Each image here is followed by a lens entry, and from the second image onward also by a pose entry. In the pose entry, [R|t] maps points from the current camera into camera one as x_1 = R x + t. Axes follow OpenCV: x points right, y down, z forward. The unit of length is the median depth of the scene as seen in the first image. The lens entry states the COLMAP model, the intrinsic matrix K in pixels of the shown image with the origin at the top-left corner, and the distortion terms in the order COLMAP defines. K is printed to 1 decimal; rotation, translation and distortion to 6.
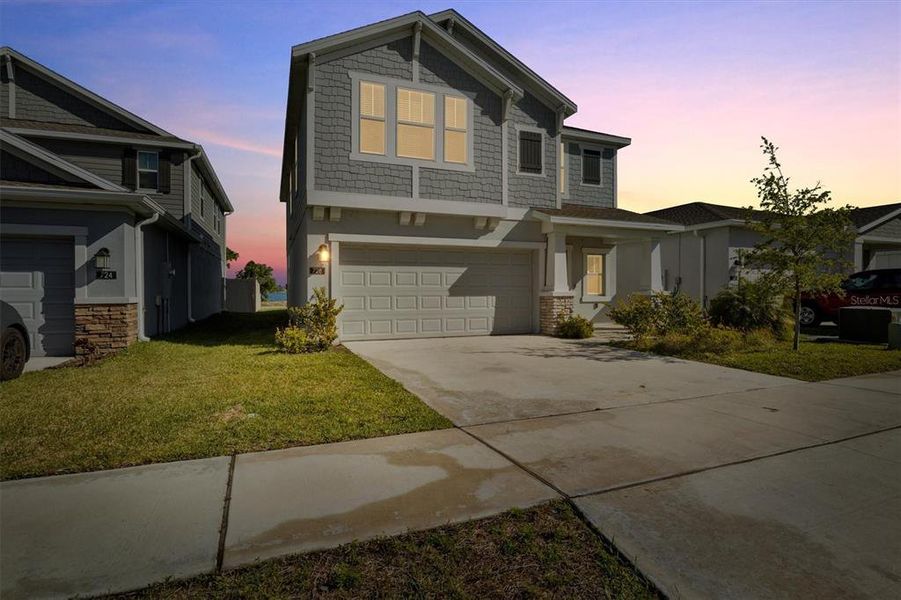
lens RADIAL K [[443.0, 0, 456.2], [0, 443.0, 297.0], [0, 0, 1]] dist [-0.001620, -0.000697]
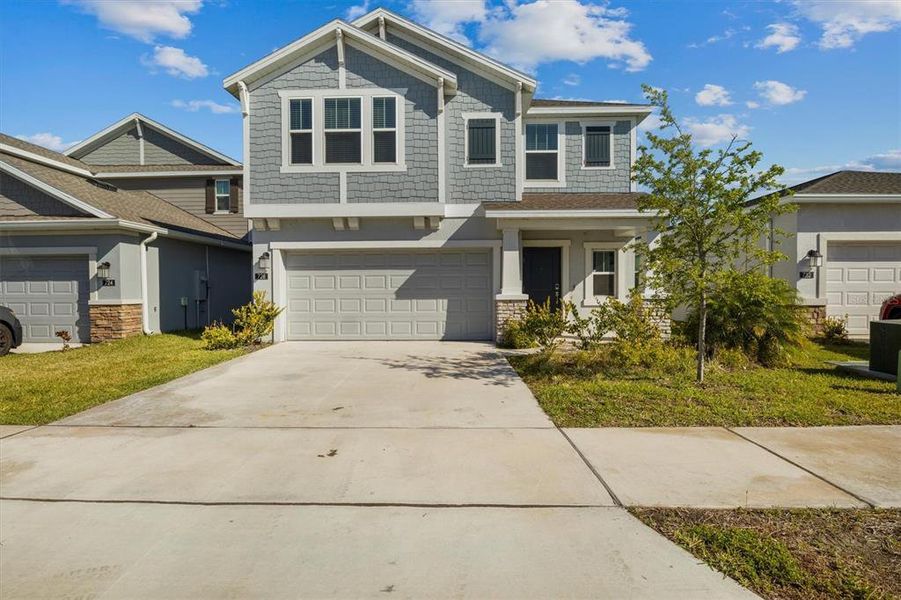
lens RADIAL K [[443.0, 0, 450.1], [0, 443.0, 301.2], [0, 0, 1]] dist [-0.001620, -0.000697]
pose [[0.921406, 0.006802, -0.388542, 0.515327], [-0.001727, 0.999909, 0.013410, -0.011678], [0.388597, -0.011685, 0.921334, 0.148175]]
